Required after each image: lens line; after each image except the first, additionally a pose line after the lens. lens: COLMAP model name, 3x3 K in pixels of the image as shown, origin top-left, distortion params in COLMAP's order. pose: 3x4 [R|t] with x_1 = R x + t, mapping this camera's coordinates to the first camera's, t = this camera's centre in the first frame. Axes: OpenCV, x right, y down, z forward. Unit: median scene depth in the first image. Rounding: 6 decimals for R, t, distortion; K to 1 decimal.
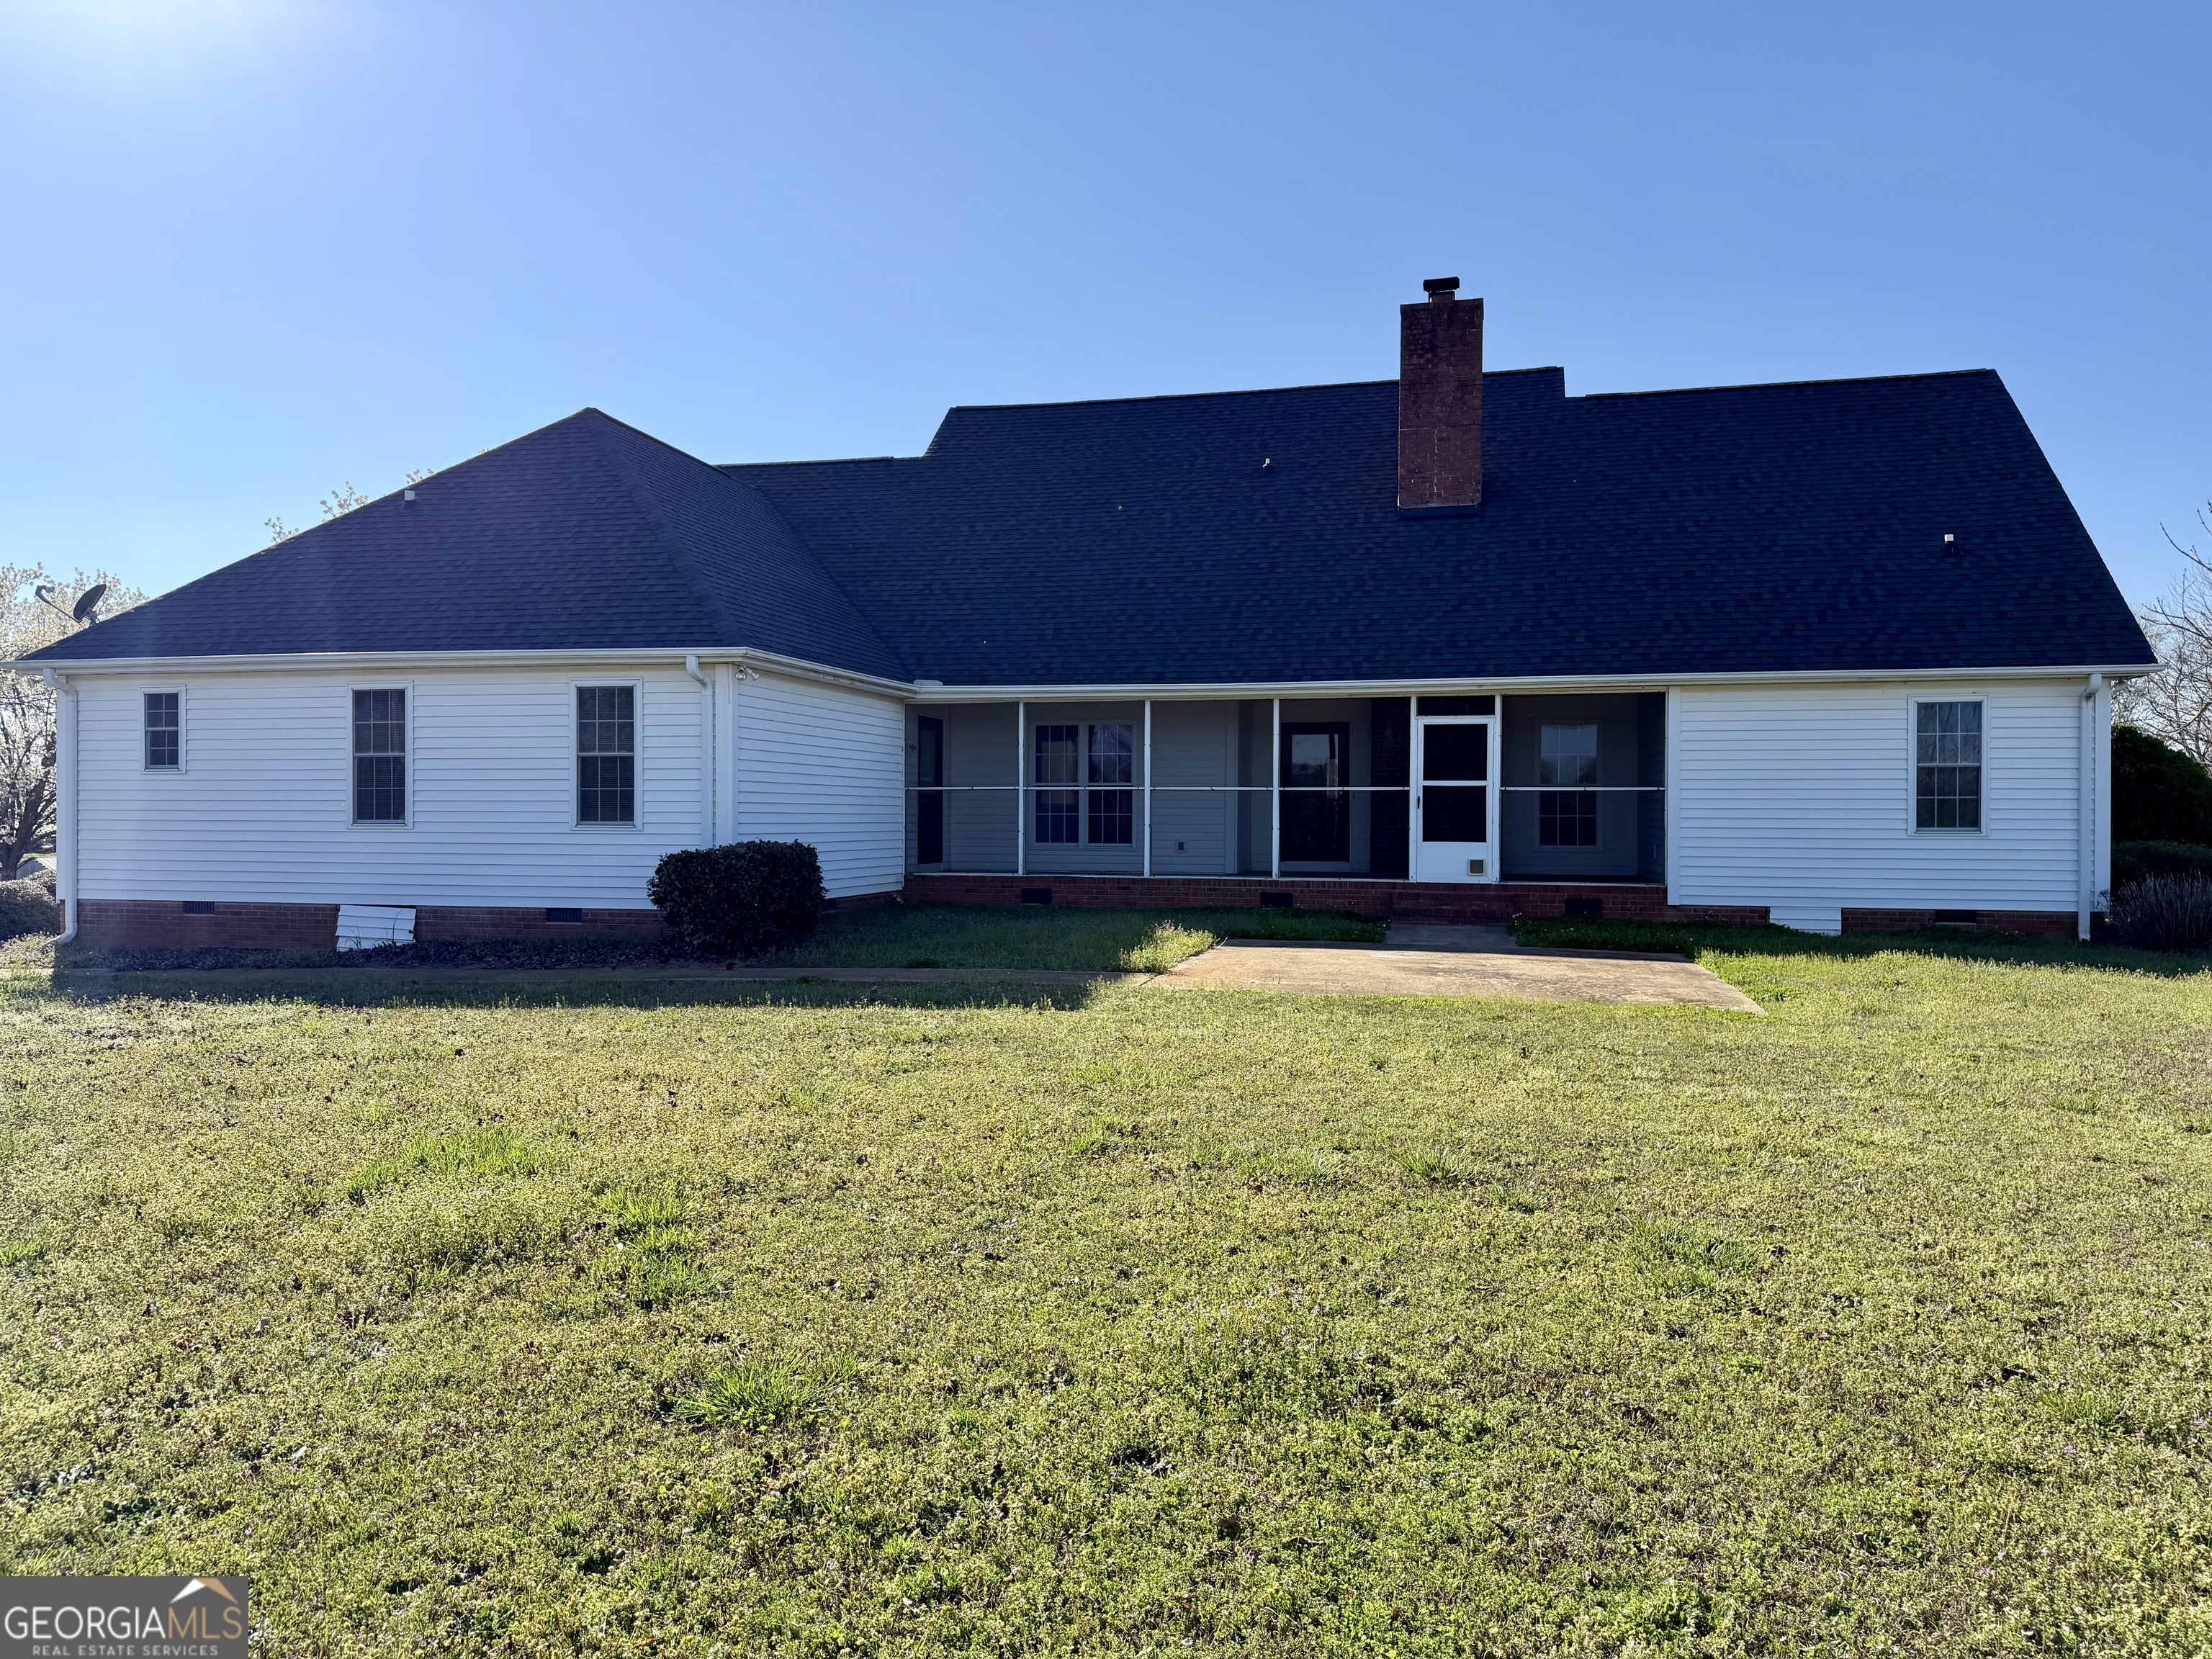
lens RADIAL K [[1542.6, 0, 1106.0], [0, 1542.6, 829.5], [0, 0, 1]] dist [0.098492, -0.059751]
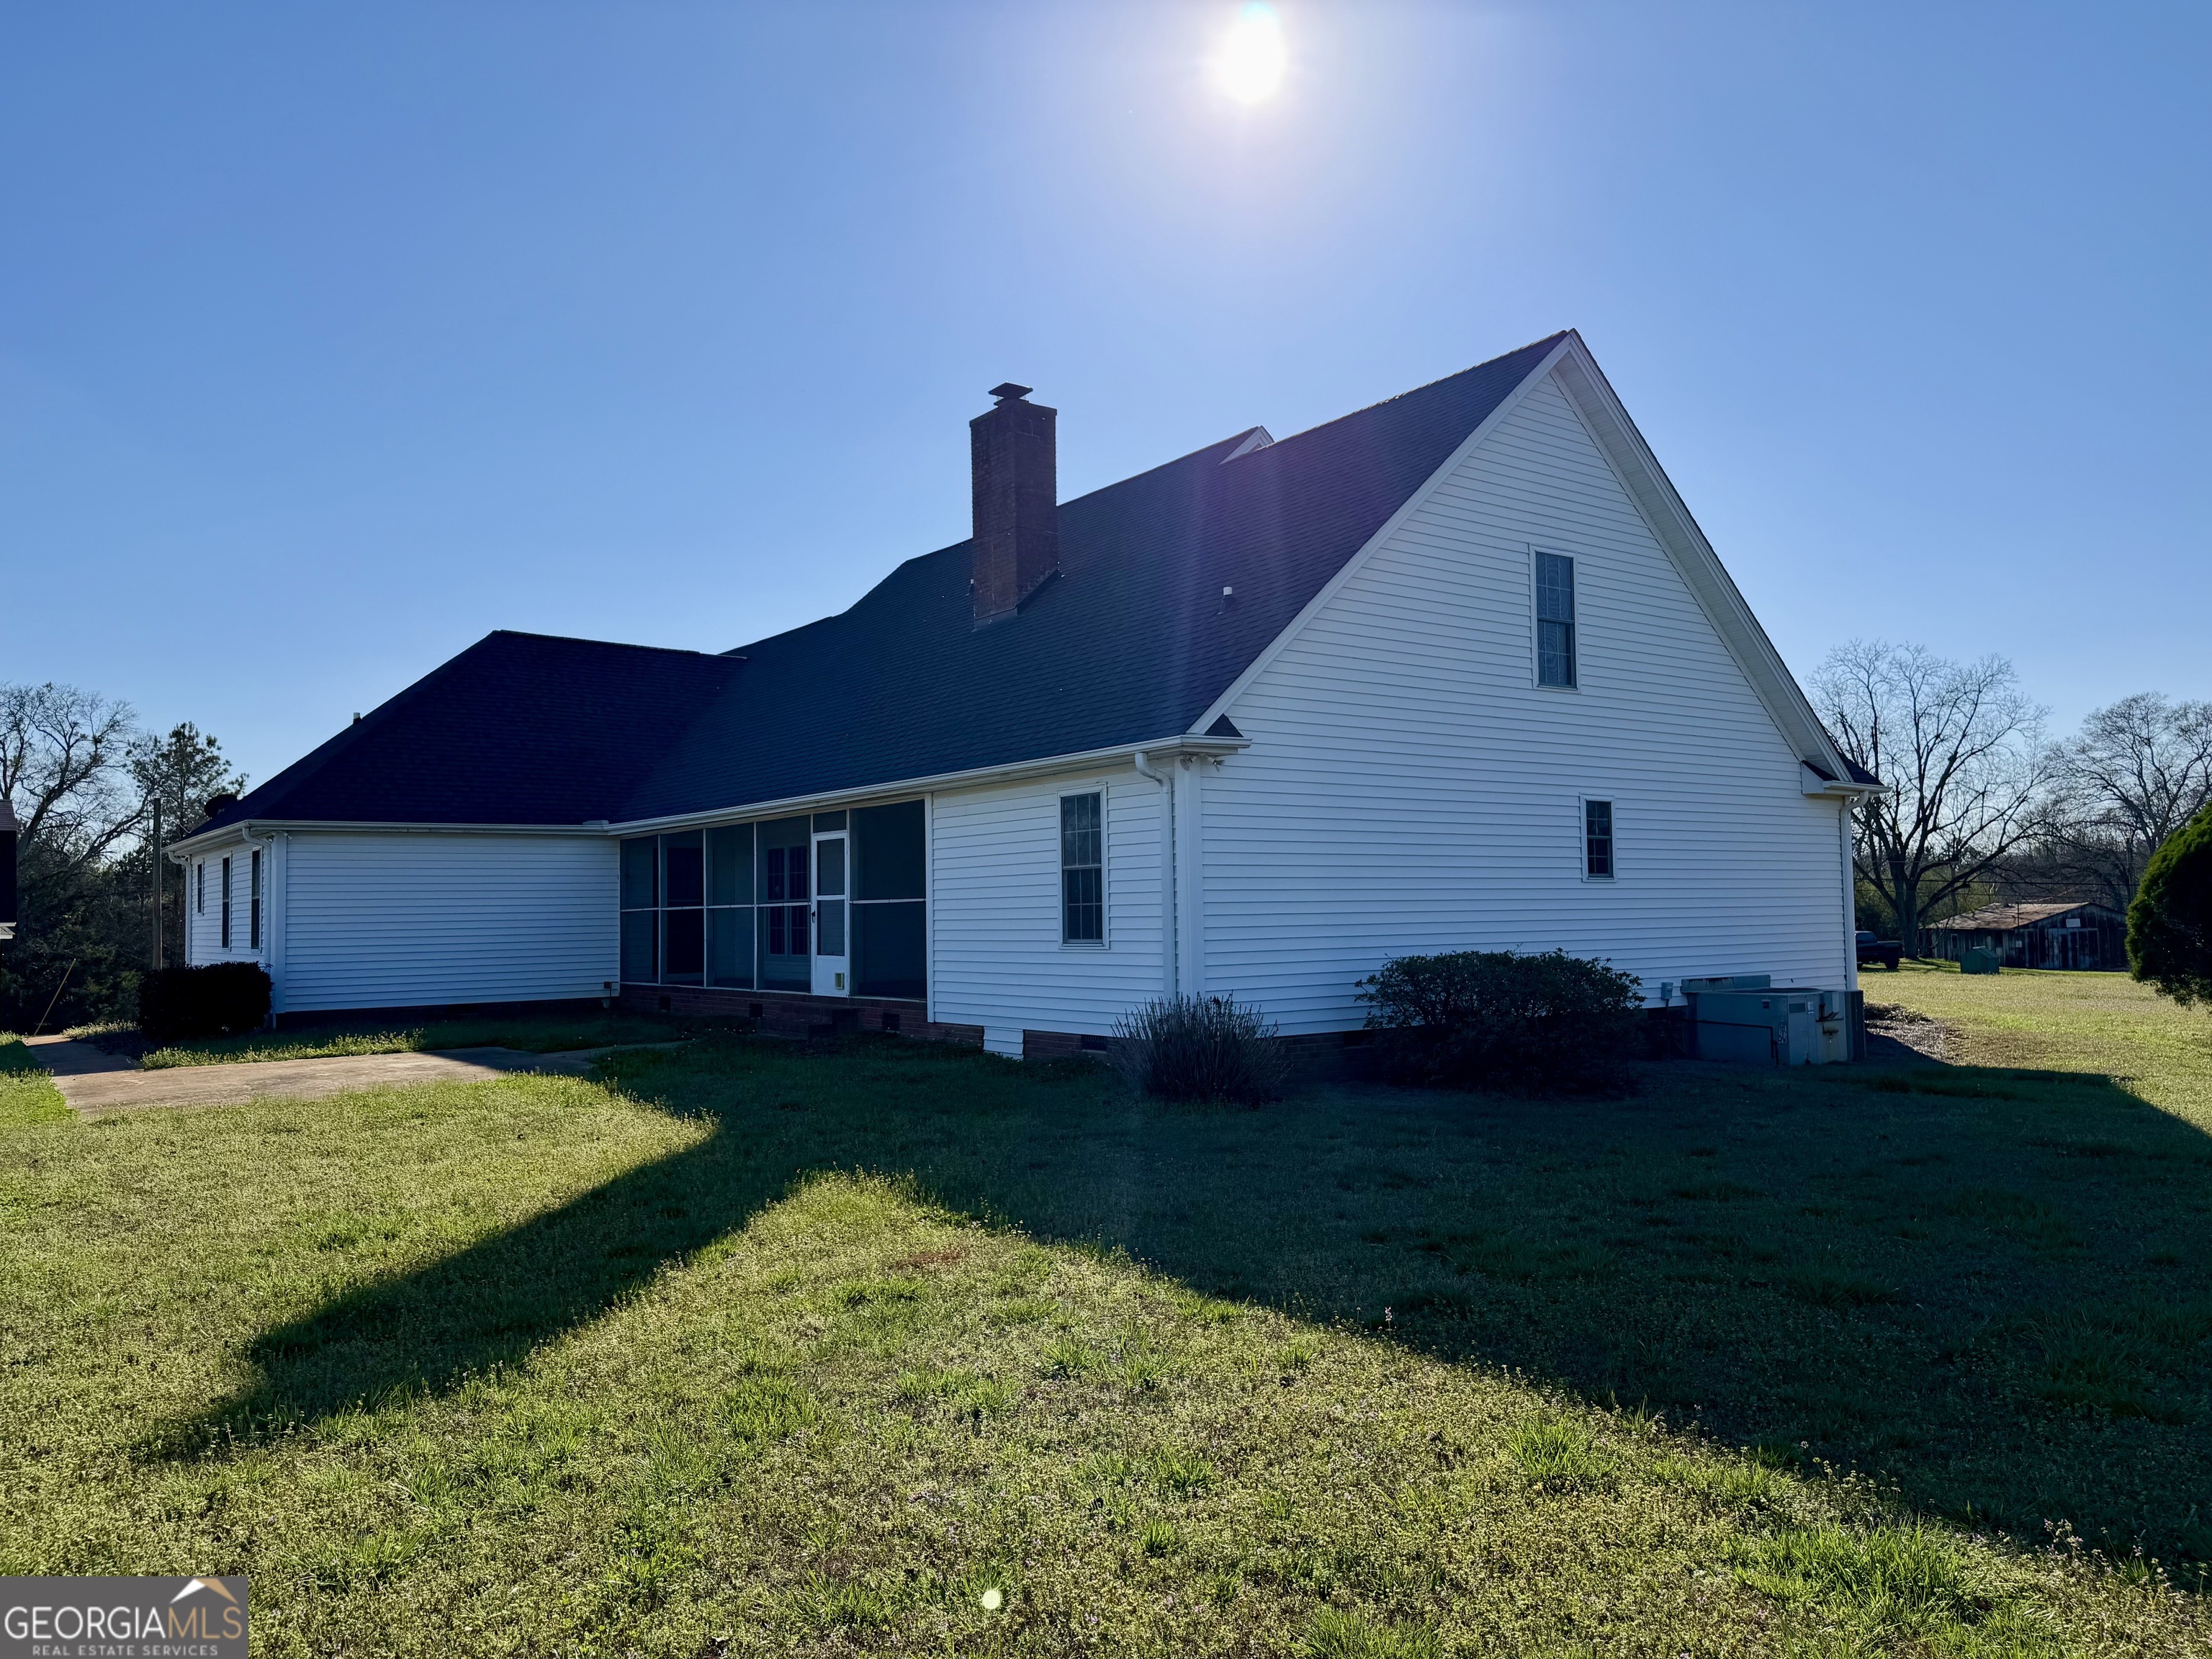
lens RADIAL K [[1542.6, 0, 1106.0], [0, 1542.6, 829.5], [0, 0, 1]] dist [0.098492, -0.059751]
pose [[0.777021, -0.054019, -0.627152, 1.012752], [0.017144, 0.997757, -0.064700, -0.005654], [0.629241, 0.039522, 0.776205, 0.325934]]
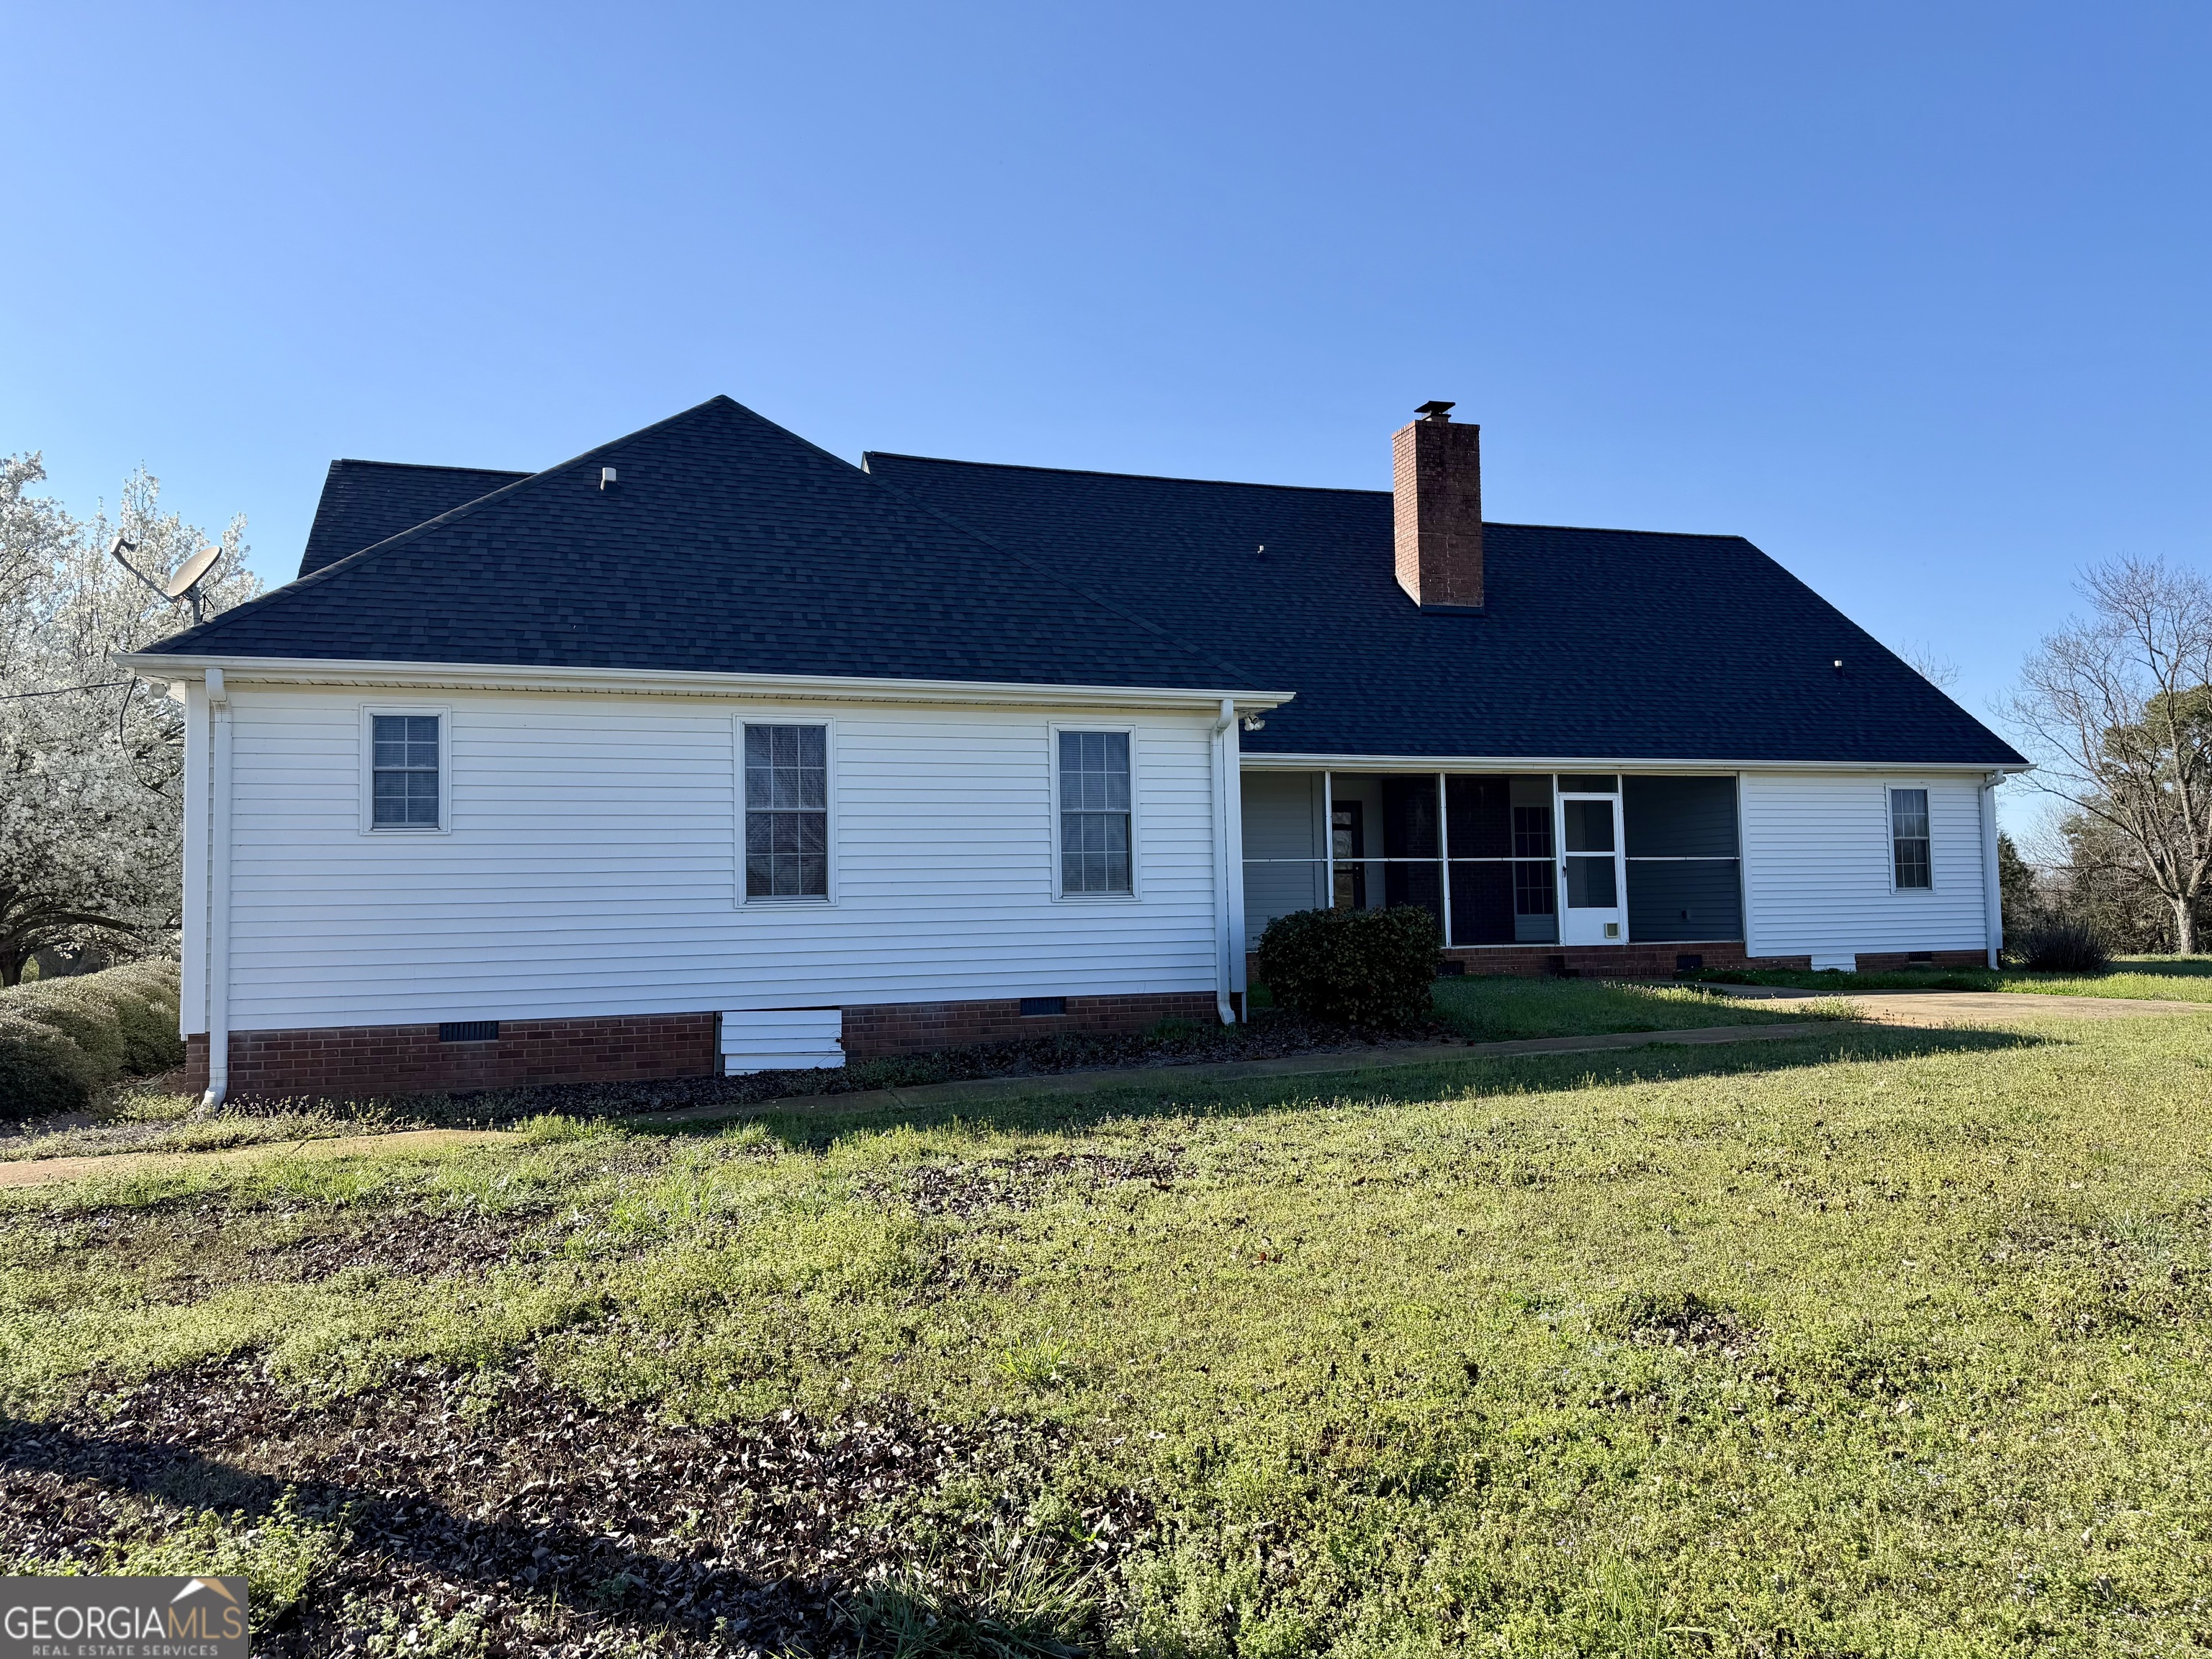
lens RADIAL K [[1542.6, 0, 1106.0], [0, 1542.6, 829.5], [0, 0, 1]] dist [0.098492, -0.059751]
pose [[0.840594, 0.009285, 0.541586, -0.663312], [0.031758, 0.997288, -0.066389, 0.015244], [-0.540734, 0.073006, 0.838020, 0.264369]]
